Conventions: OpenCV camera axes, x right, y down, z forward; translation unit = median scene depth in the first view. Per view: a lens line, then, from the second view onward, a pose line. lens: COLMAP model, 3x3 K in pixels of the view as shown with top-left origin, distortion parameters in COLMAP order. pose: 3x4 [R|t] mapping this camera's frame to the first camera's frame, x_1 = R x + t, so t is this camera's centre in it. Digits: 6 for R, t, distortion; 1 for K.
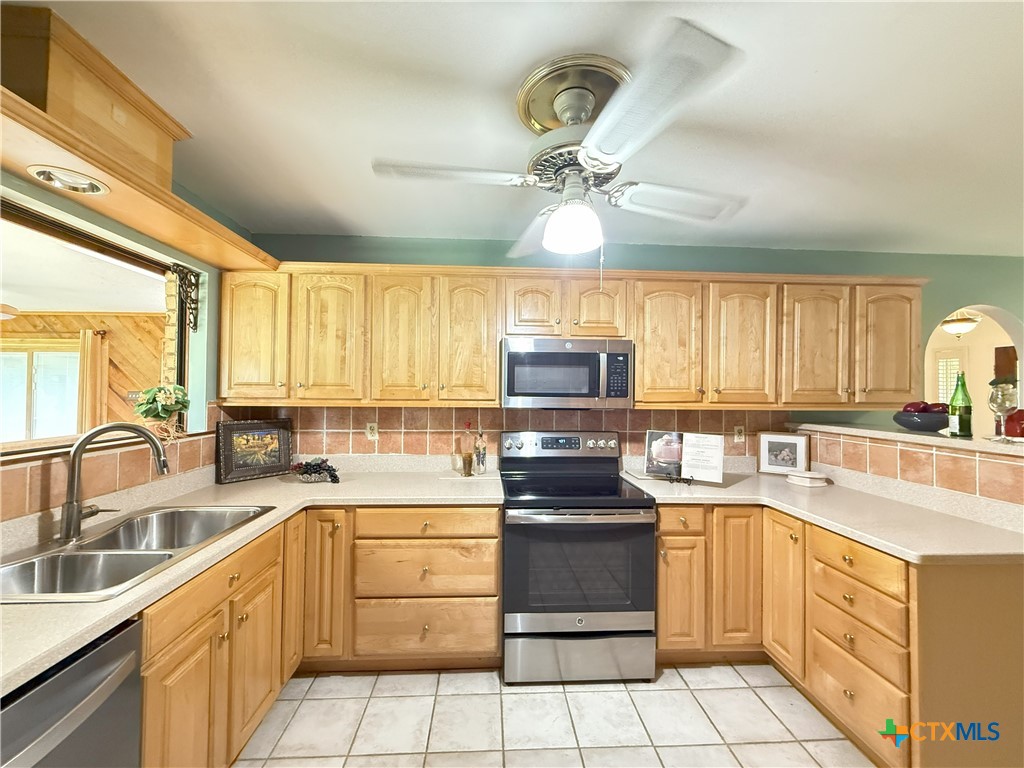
lens RADIAL K [[420.7, 0, 510.0], [0, 420.7, 381.5], [0, 0, 1]] dist [0.006639, -0.000181]
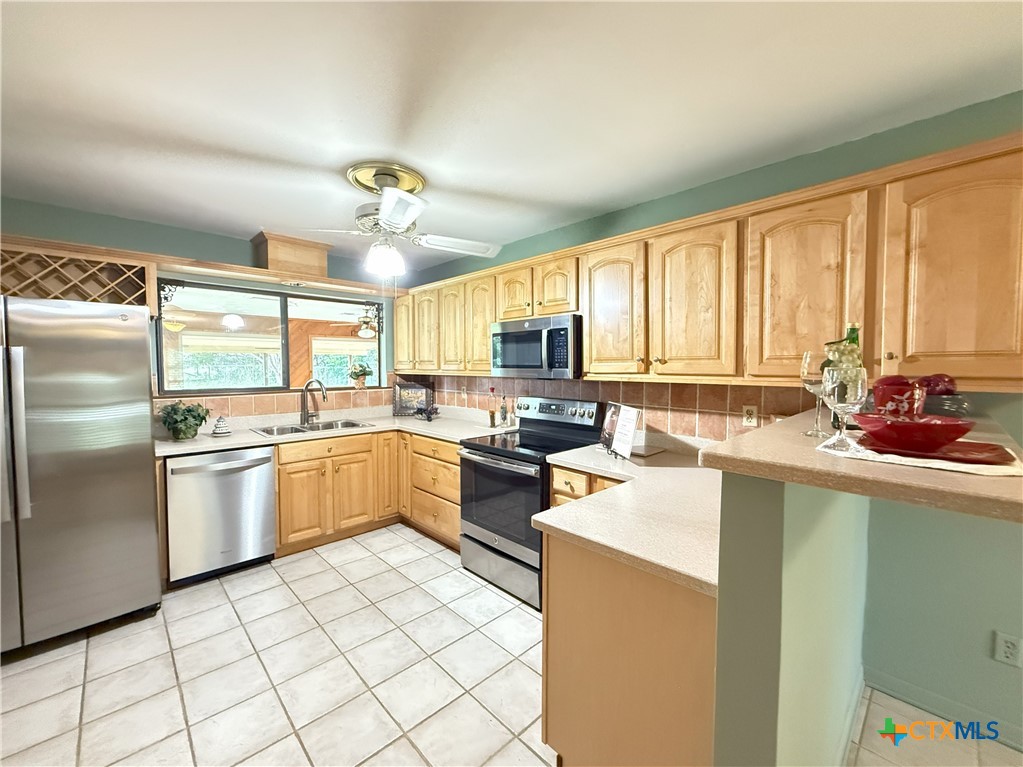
lens RADIAL K [[420.3, 0, 508.0], [0, 420.3, 384.4], [0, 0, 1]] dist [0.006639, -0.000181]
pose [[0.646832, 0.026069, -0.762187, 0.957757], [0.021208, 0.998414, 0.052148, 0.018186], [0.762338, -0.049895, 0.645253, 0.178567]]
